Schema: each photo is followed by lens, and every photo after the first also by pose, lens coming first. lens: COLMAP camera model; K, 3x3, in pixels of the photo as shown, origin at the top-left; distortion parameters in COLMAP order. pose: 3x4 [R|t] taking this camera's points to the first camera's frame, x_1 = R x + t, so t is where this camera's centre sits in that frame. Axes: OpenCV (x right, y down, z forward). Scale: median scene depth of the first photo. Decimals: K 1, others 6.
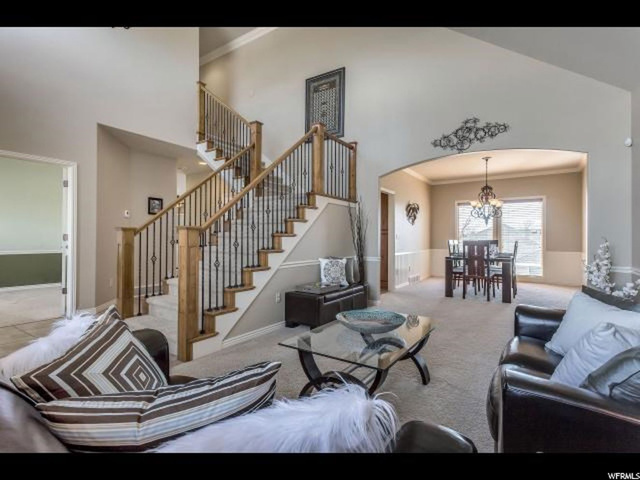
lens RADIAL K [[314.0, 0, 320.0], [0, 314.0, 240.0], [0, 0, 1]] dist [-0.001101, -0.000305]
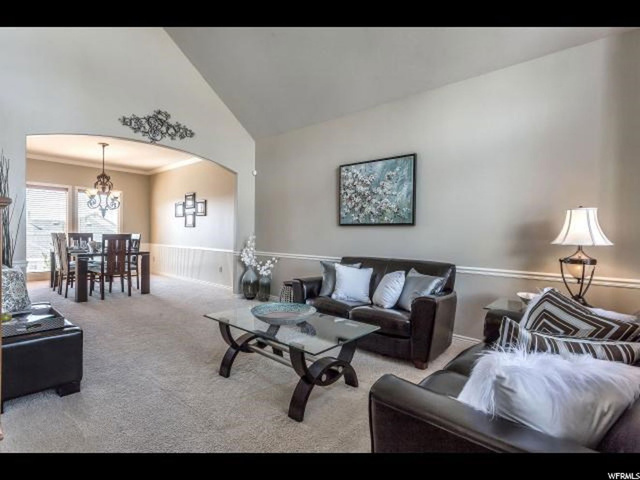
lens RADIAL K [[314.0, 0, 320.0], [0, 314.0, 240.0], [0, 0, 1]] dist [-0.001101, -0.000305]
pose [[0.117116, -0.017357, 0.992967, -0.386108], [-0.006116, 0.999816, 0.018198, -0.002413], [-0.993099, -0.008204, 0.116989, 0.333353]]
